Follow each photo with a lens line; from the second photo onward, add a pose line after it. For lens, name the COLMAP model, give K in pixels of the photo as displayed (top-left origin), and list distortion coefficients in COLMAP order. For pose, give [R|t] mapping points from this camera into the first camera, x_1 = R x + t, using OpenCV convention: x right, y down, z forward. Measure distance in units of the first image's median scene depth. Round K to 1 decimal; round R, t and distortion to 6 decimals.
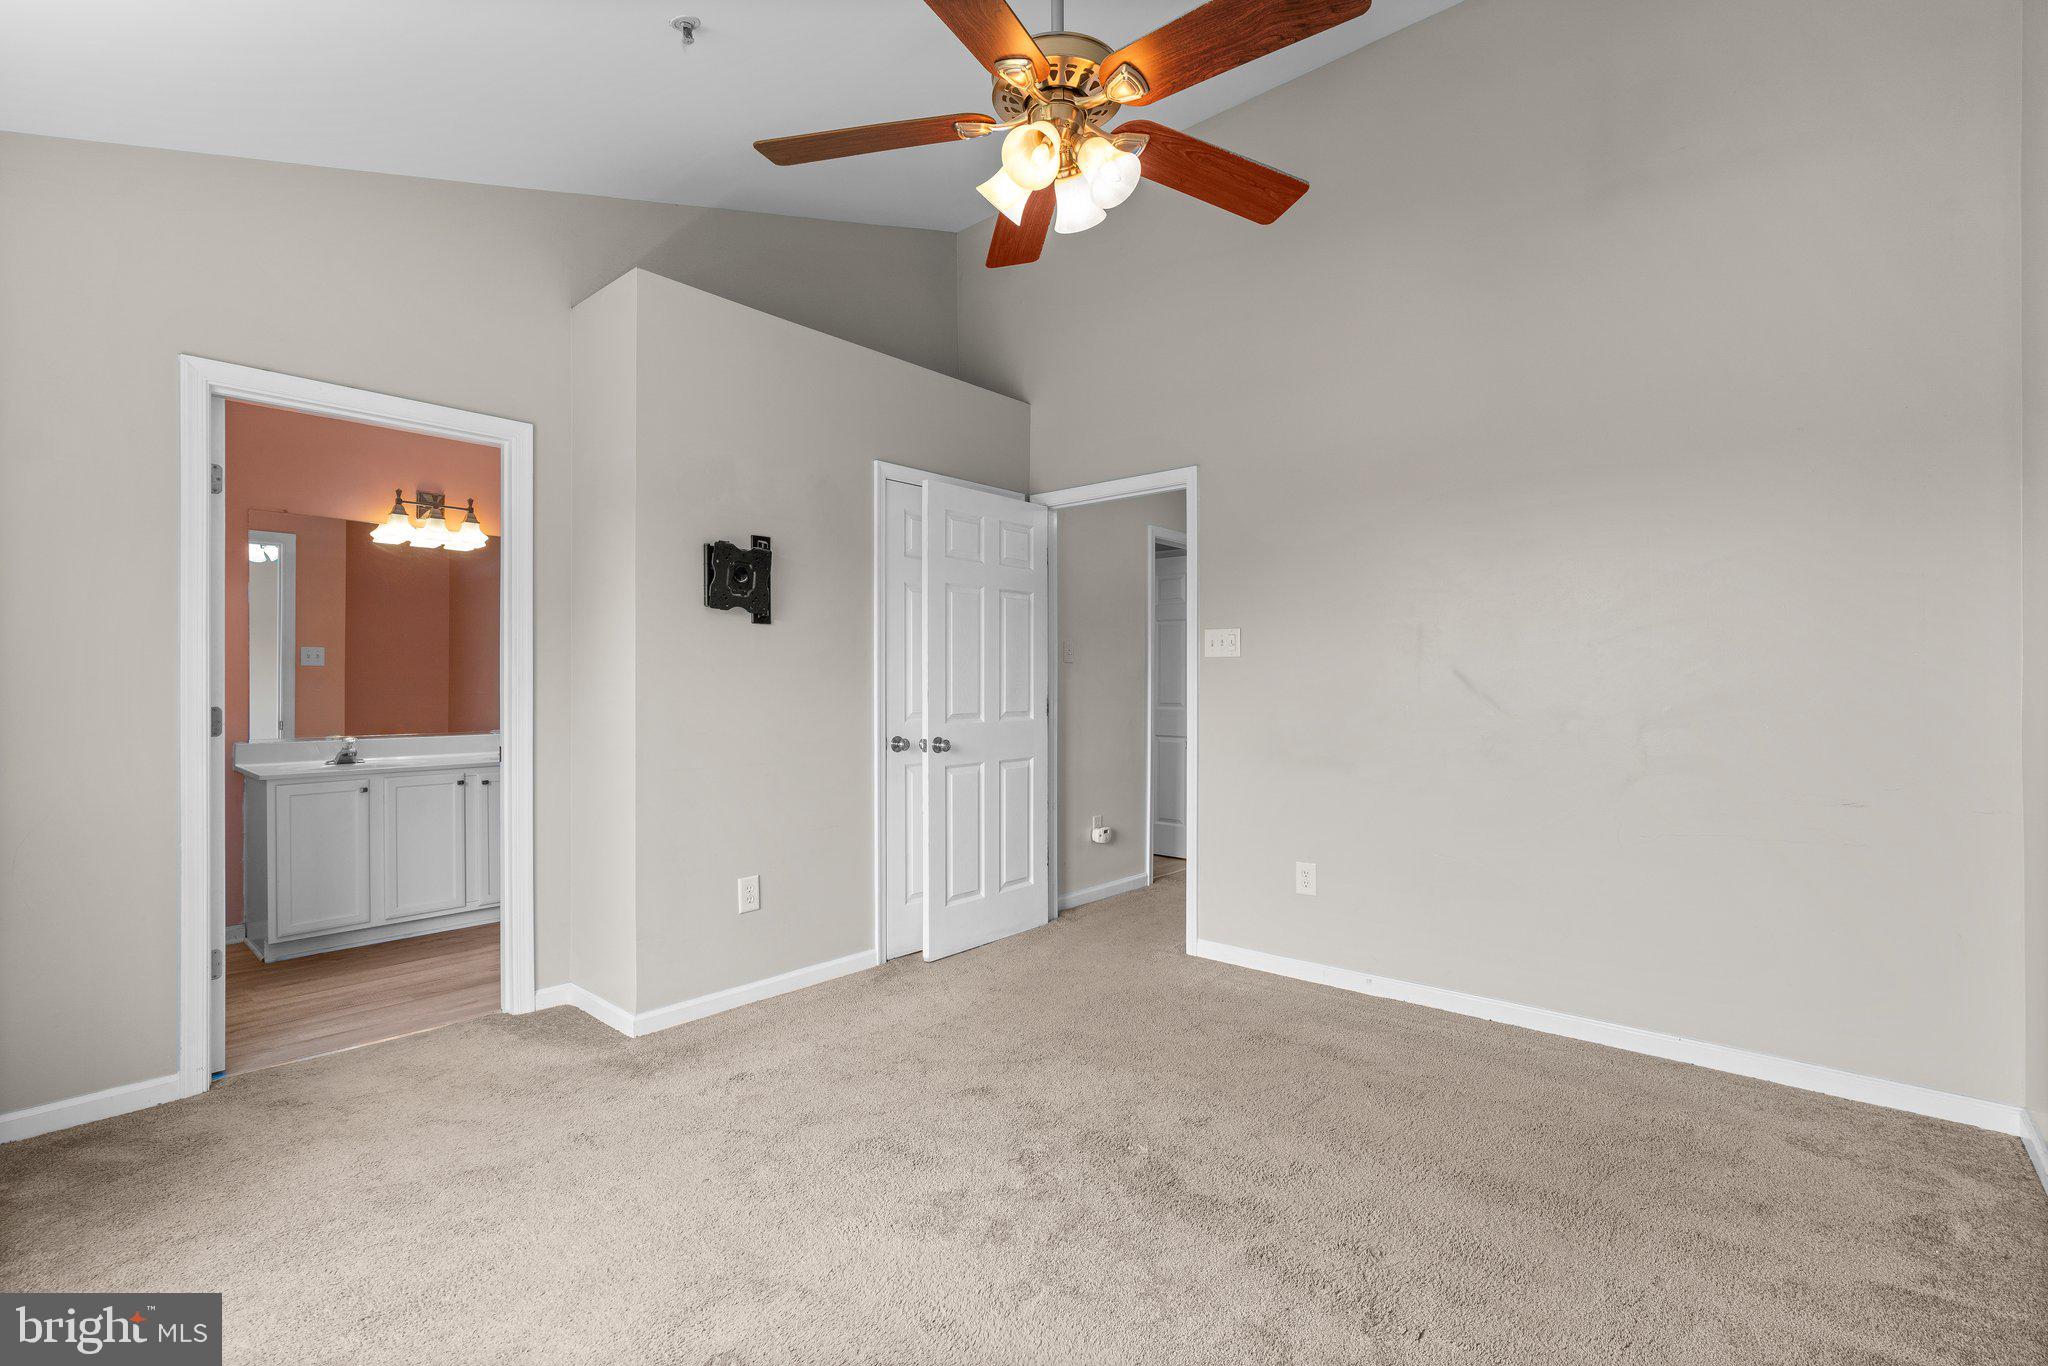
lens RADIAL K [[923.1, 0, 1018.6], [0, 923.1, 681.8], [0, 0, 1]] dist [-0.015128, 0.006367]
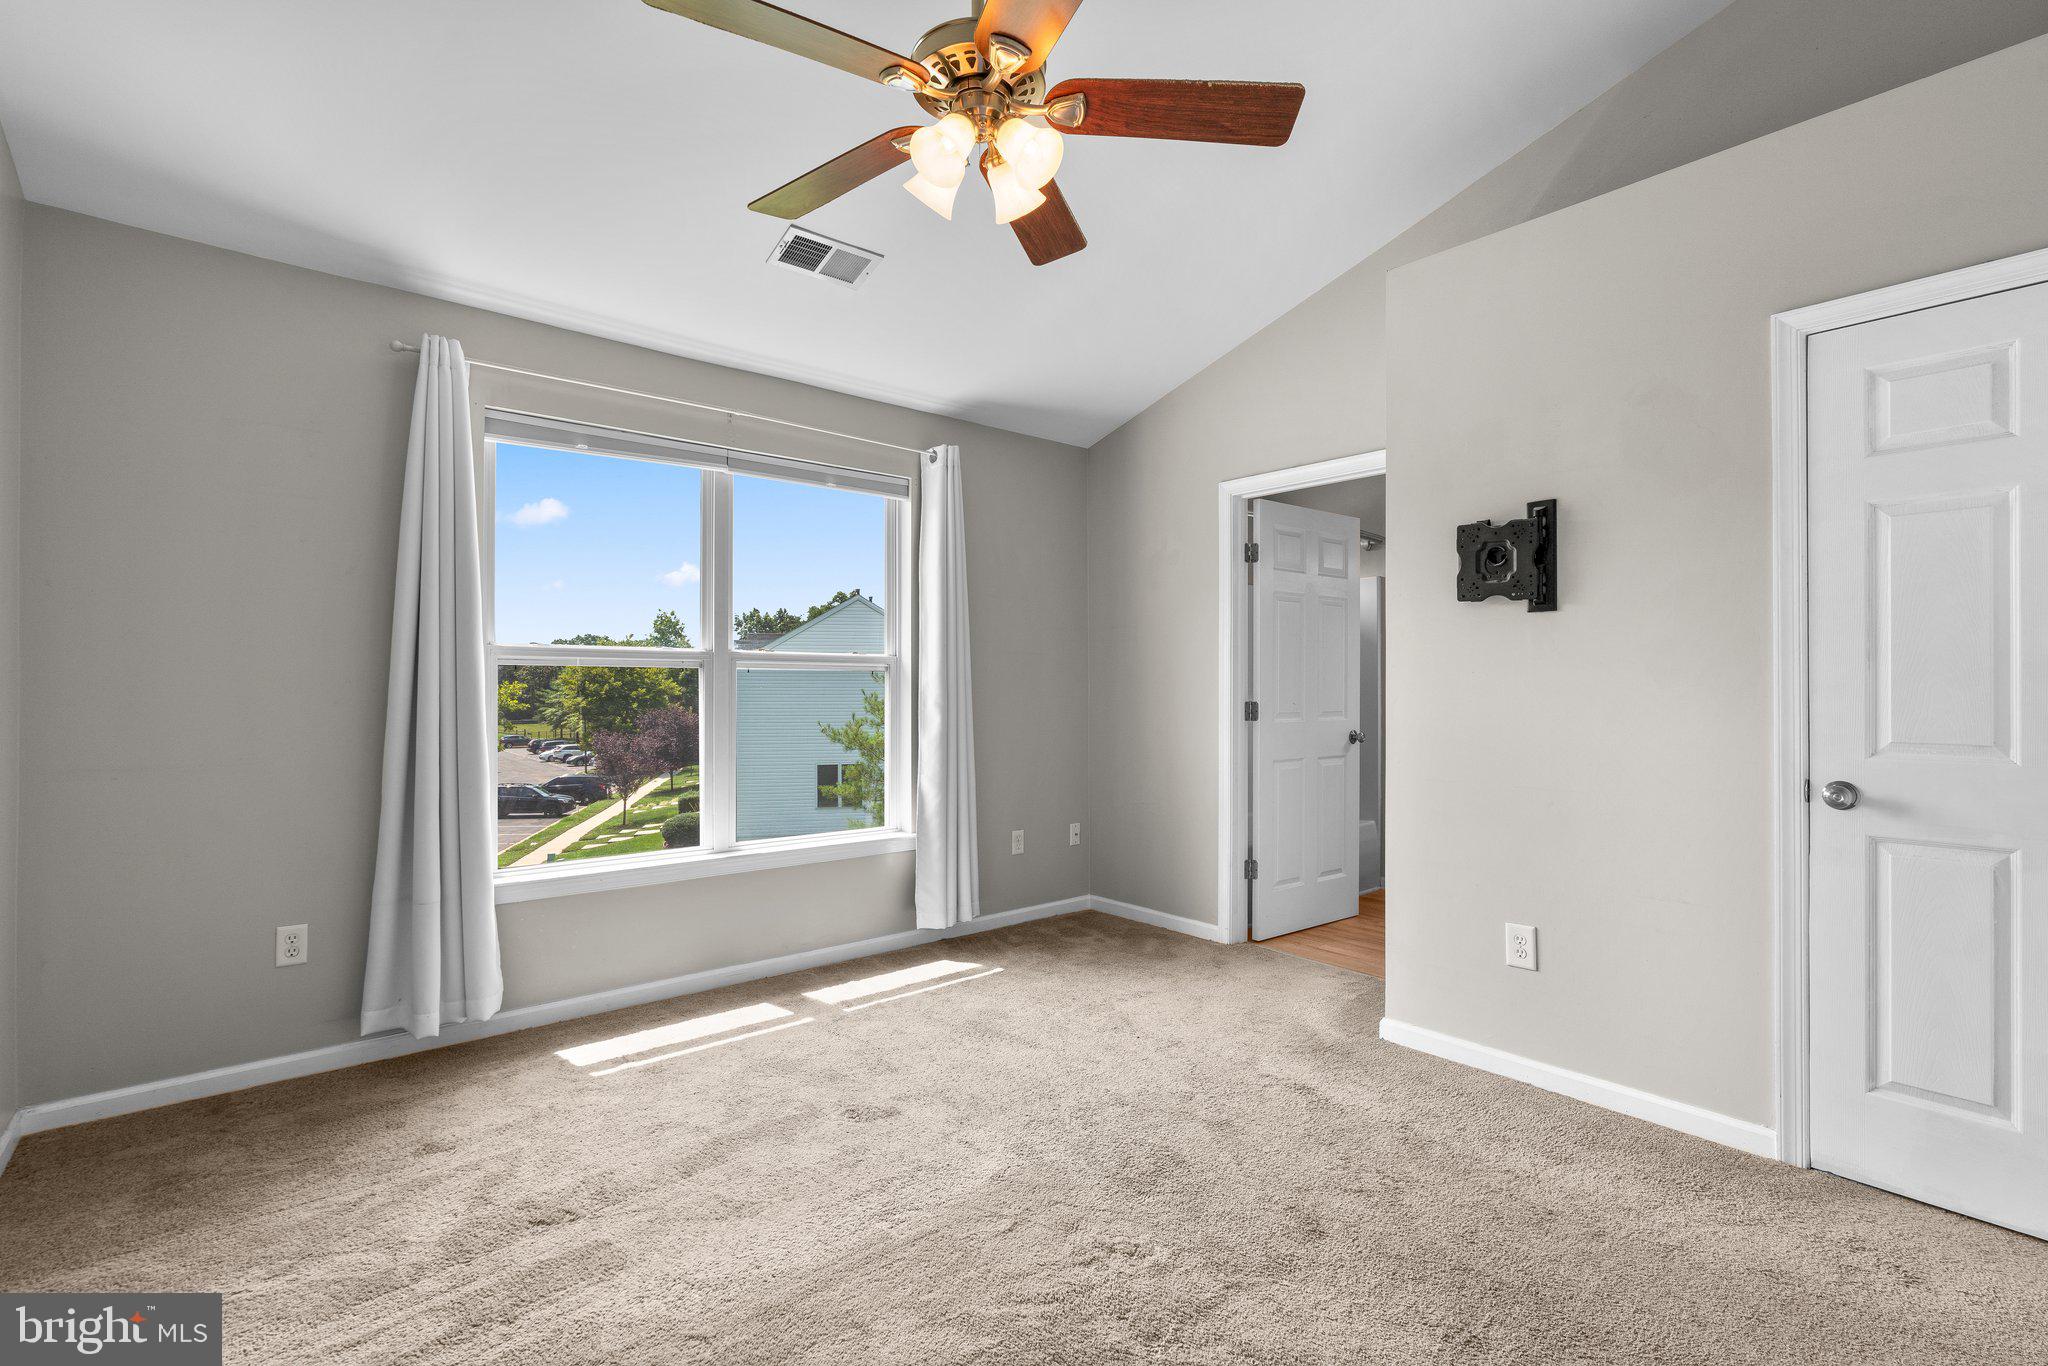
lens RADIAL K [[923.1, 0, 1018.4], [0, 923.1, 684.1], [0, 0, 1]] dist [-0.015128, 0.006367]
pose [[-0.151747, -0.000597, -0.988419, 0.595011], [-0.001623, 0.999999, -0.000355, 0.000235], [0.988418, 0.001551, -0.151748, 0.708609]]
